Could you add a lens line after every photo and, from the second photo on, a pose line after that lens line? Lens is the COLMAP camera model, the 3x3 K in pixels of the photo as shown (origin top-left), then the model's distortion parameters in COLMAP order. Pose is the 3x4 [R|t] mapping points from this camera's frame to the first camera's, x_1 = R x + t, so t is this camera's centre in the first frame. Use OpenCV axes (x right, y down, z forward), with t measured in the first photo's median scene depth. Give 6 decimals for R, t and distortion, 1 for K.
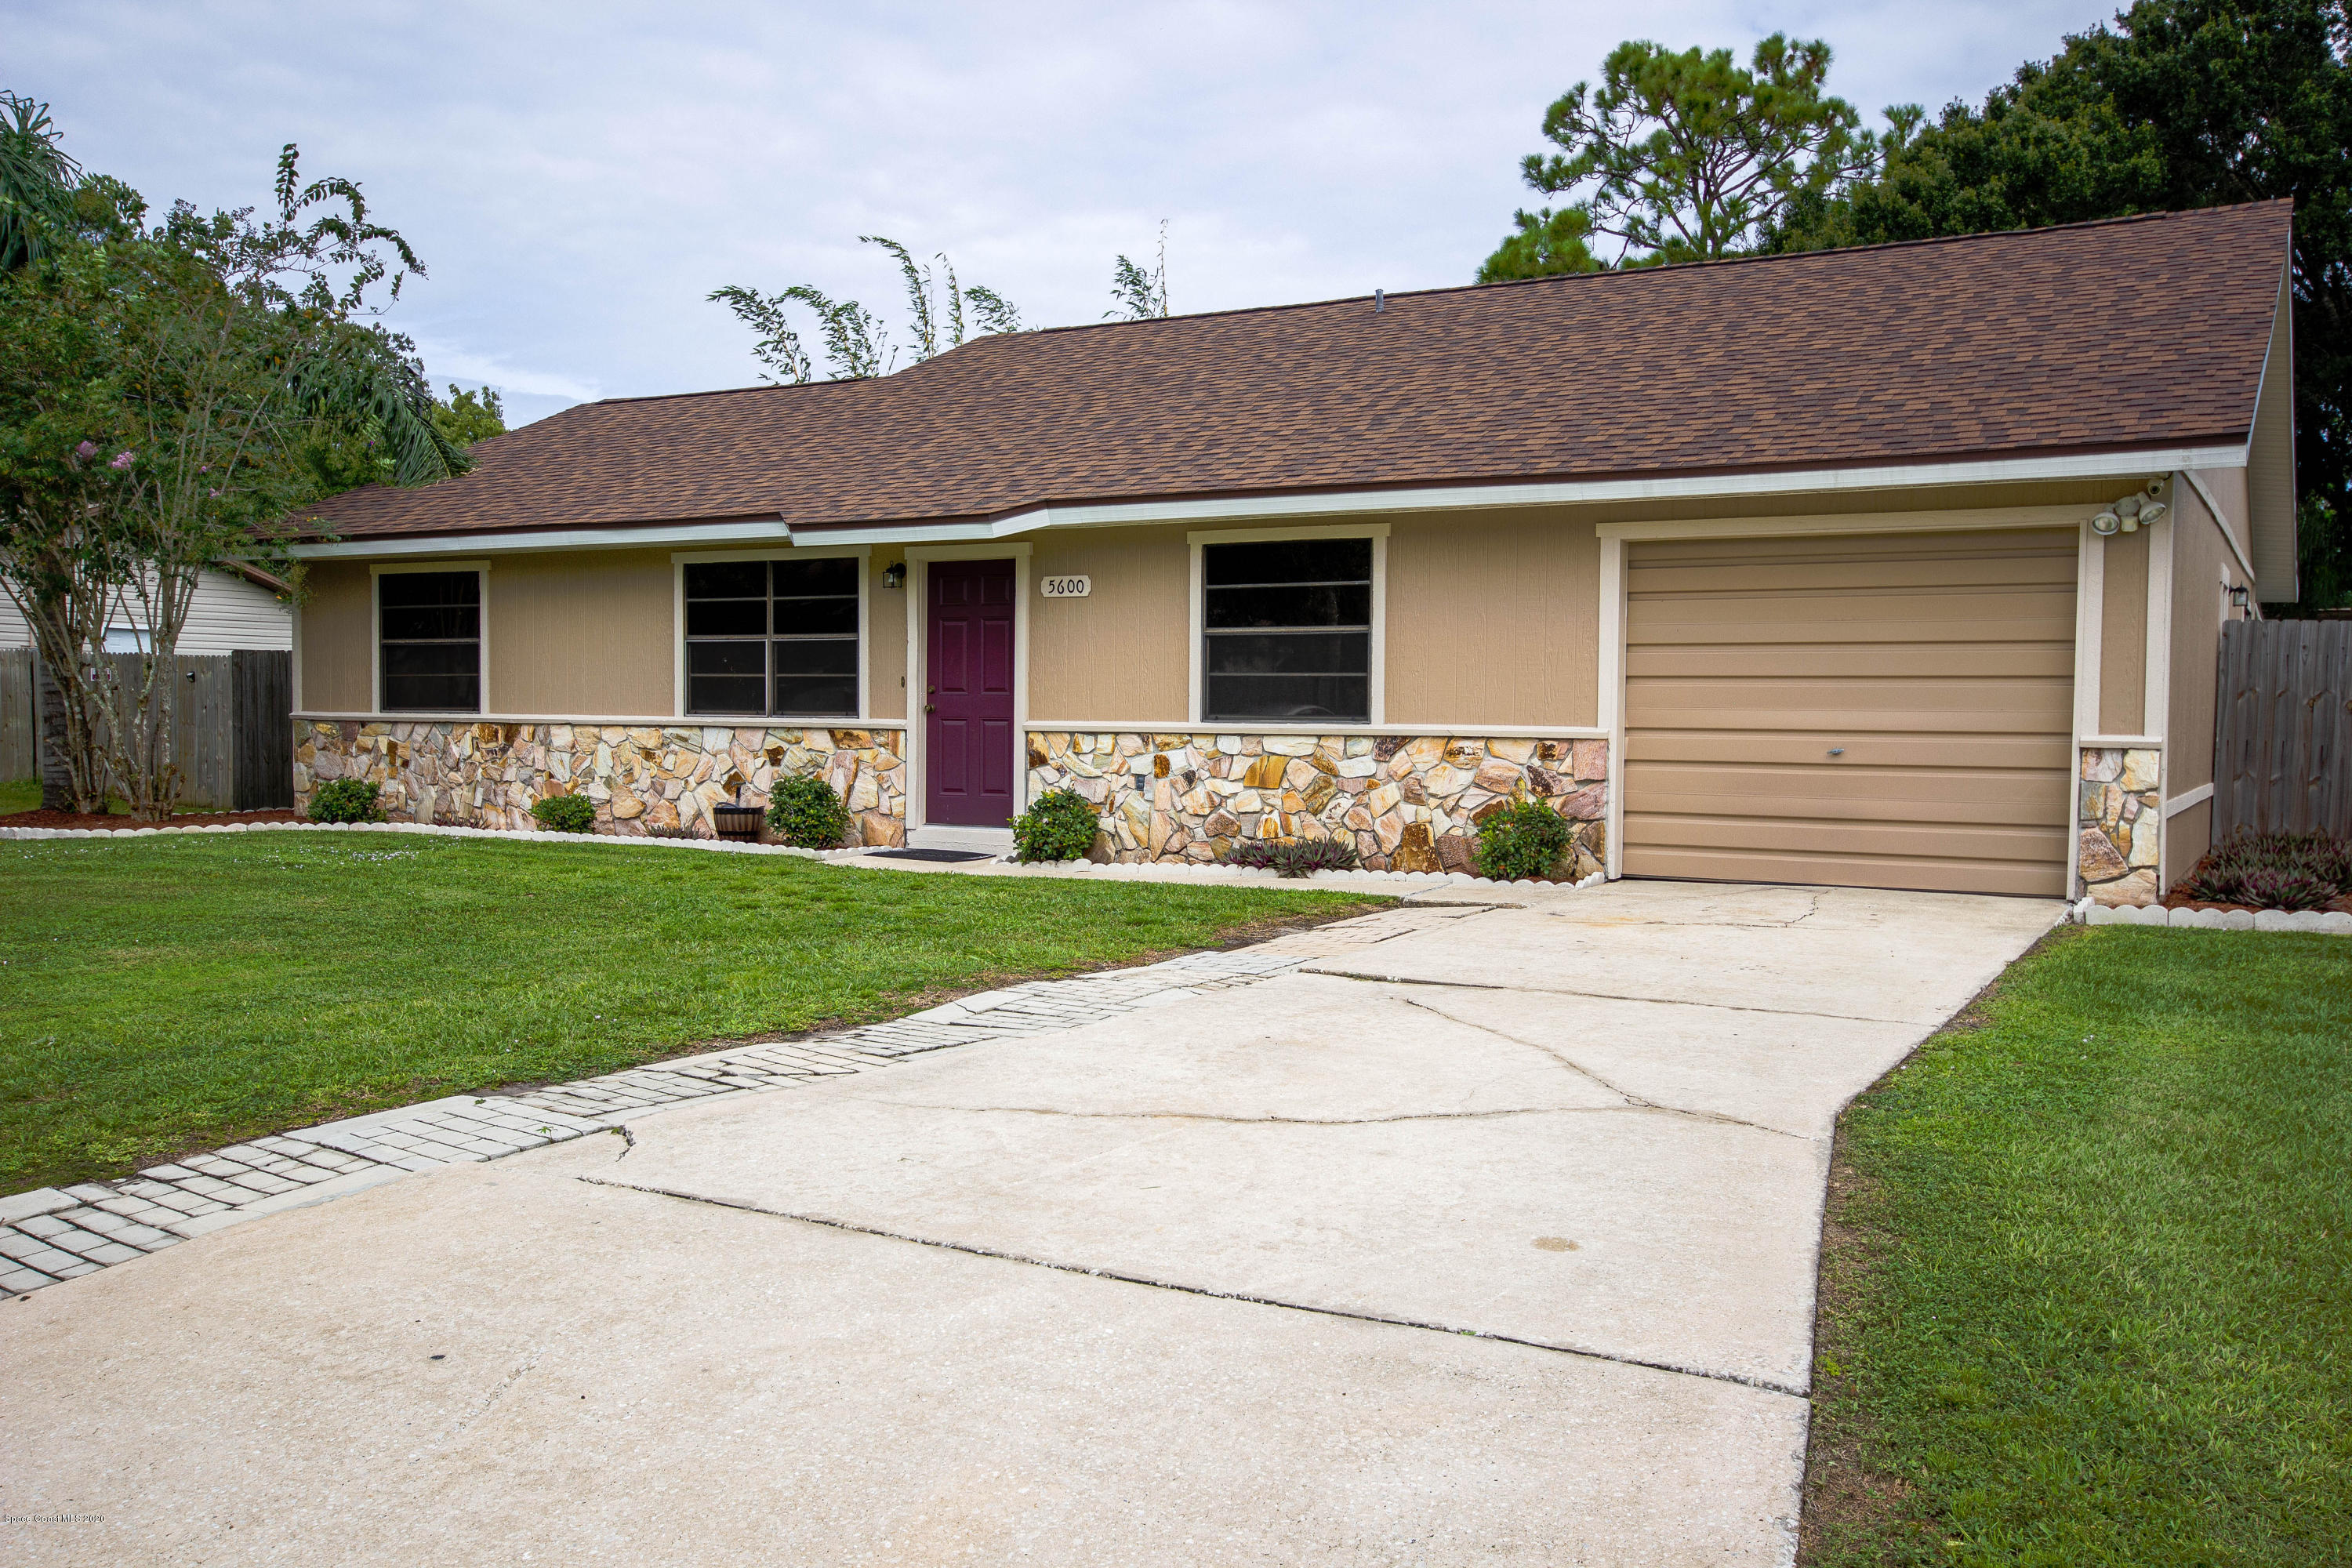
lens RADIAL K [[2148.9, 0, 1176.0], [0, 2148.9, 784.0], [0, 0, 1]] dist [-0.004094, 0.133571]
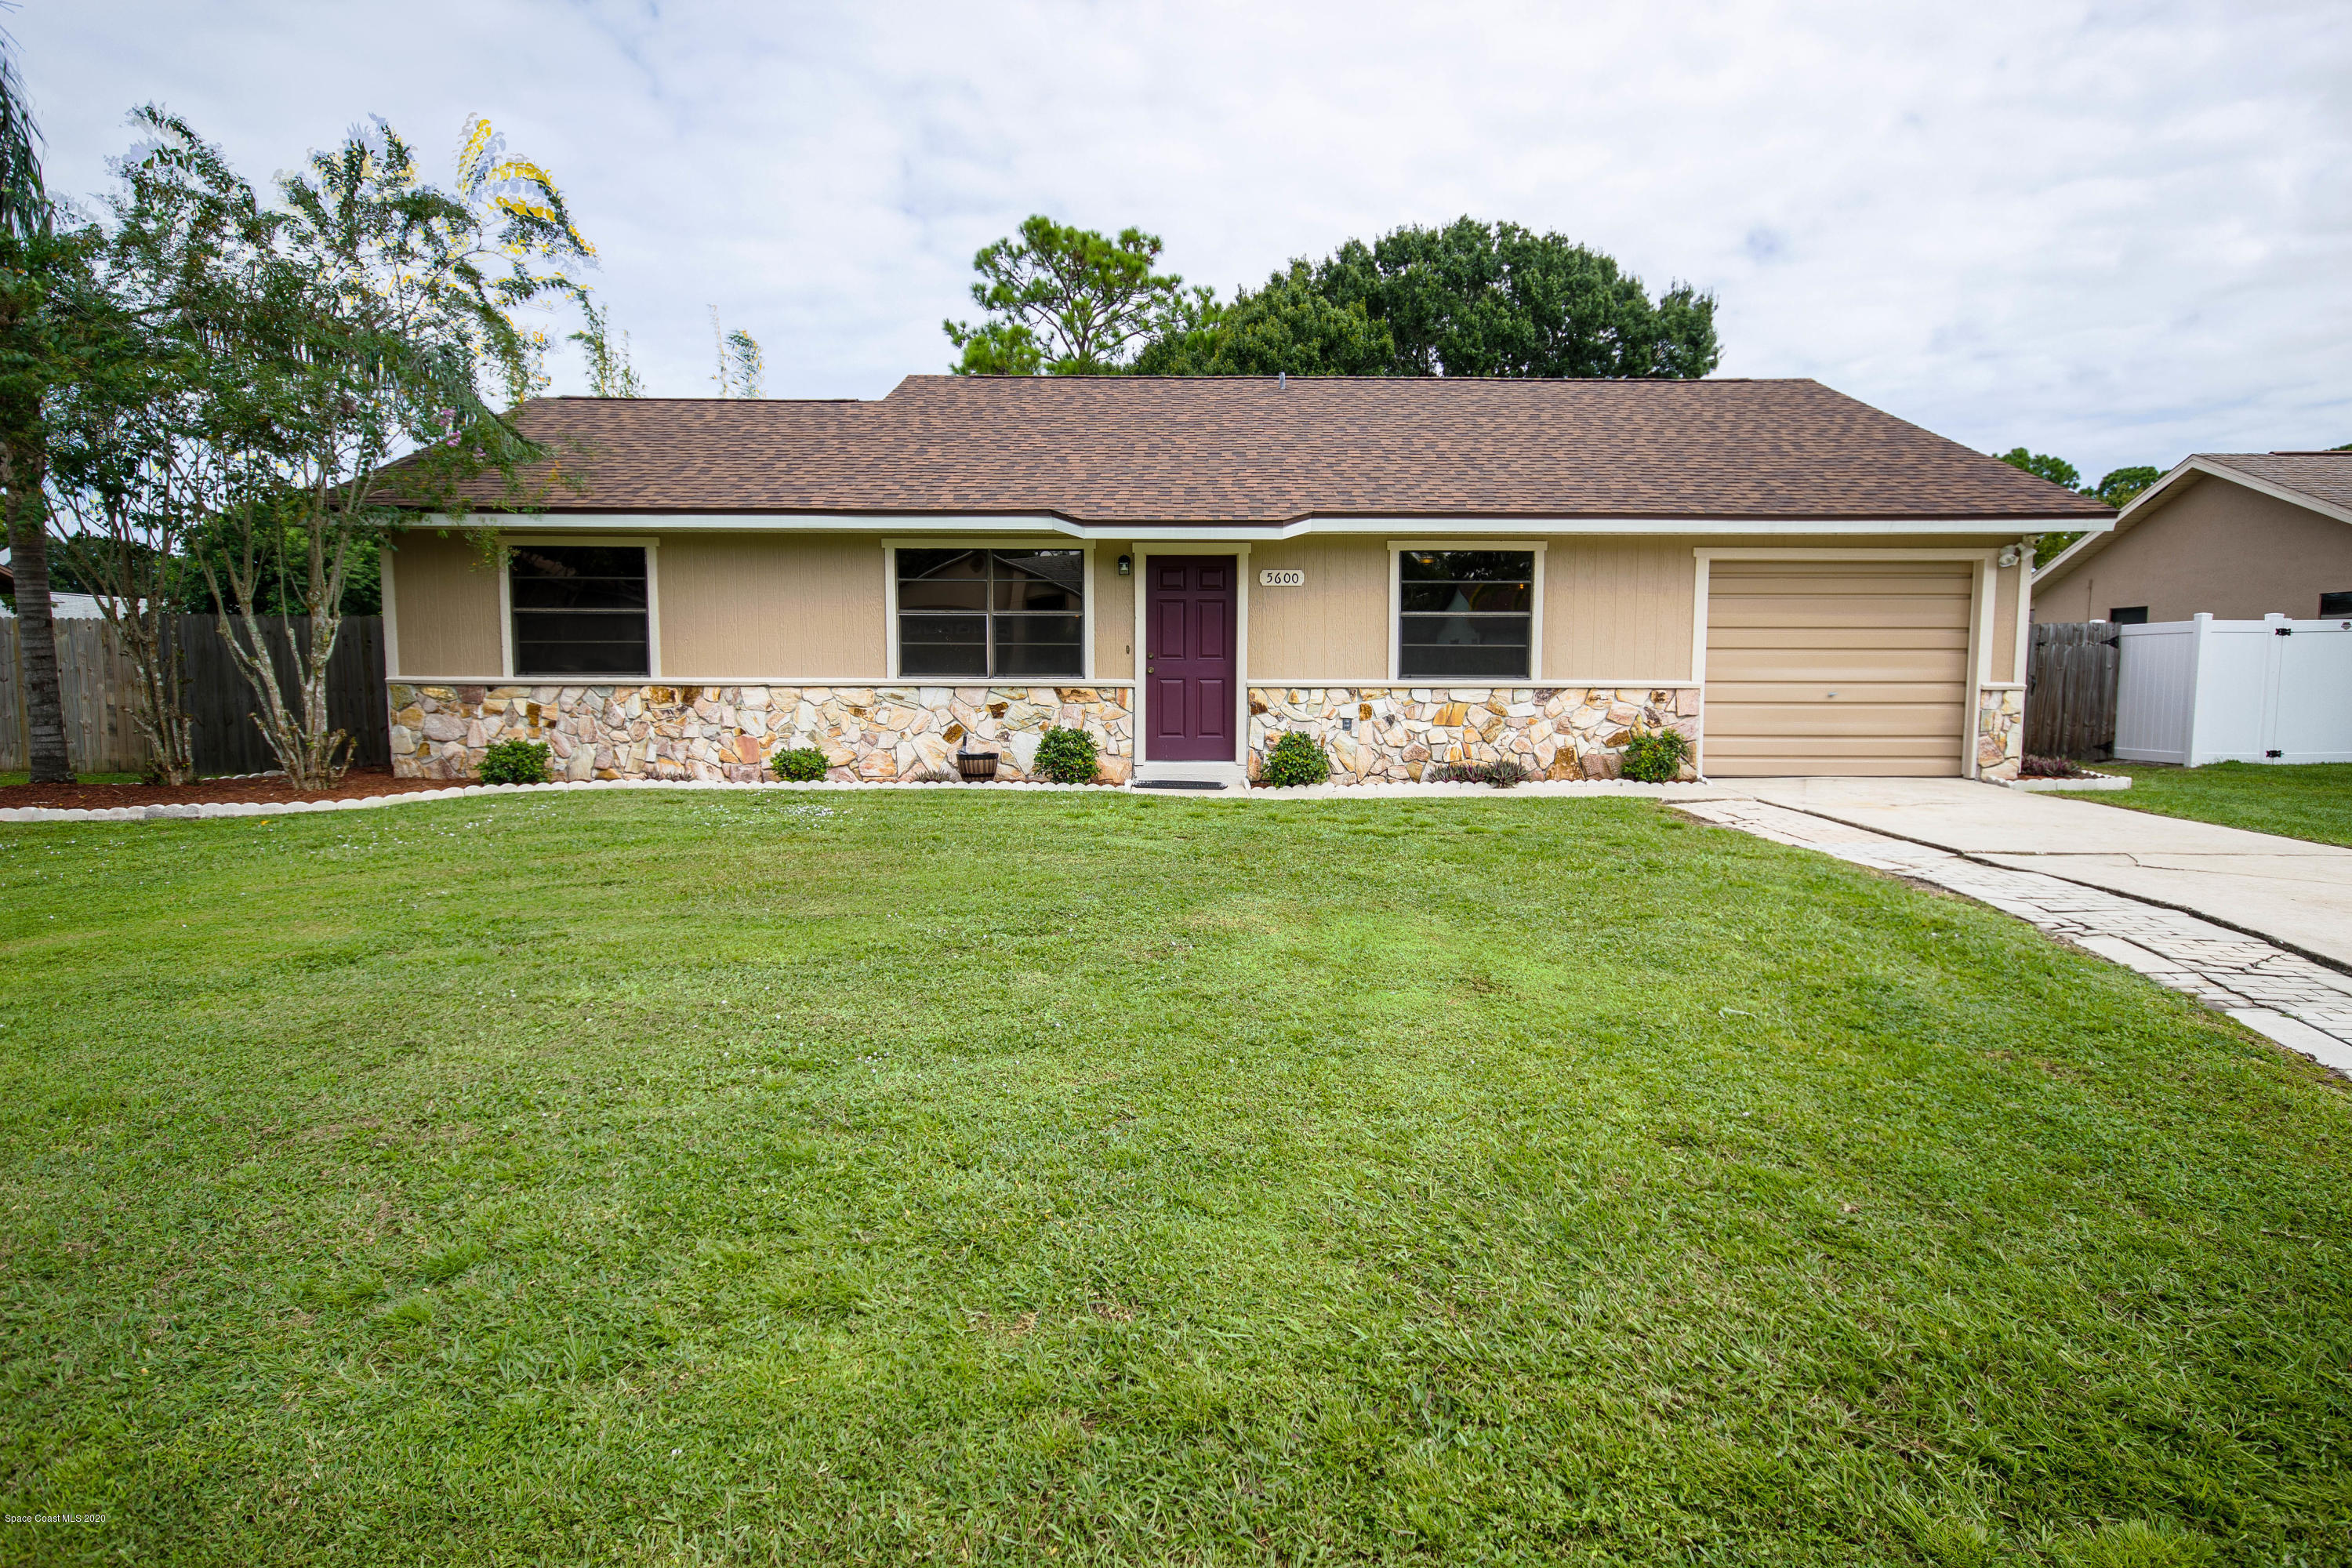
lens RADIAL K [[1369.9, 0, 1176.0], [0, 1369.9, 784.0], [0, 0, 1]] dist [0.004814, 0.001031]
pose [[0.852116, -0.050736, 0.520887, -0.525829], [0.021931, 0.997877, 0.061321, -0.017321], [-0.522893, -0.040829, 0.851420, 0.293575]]
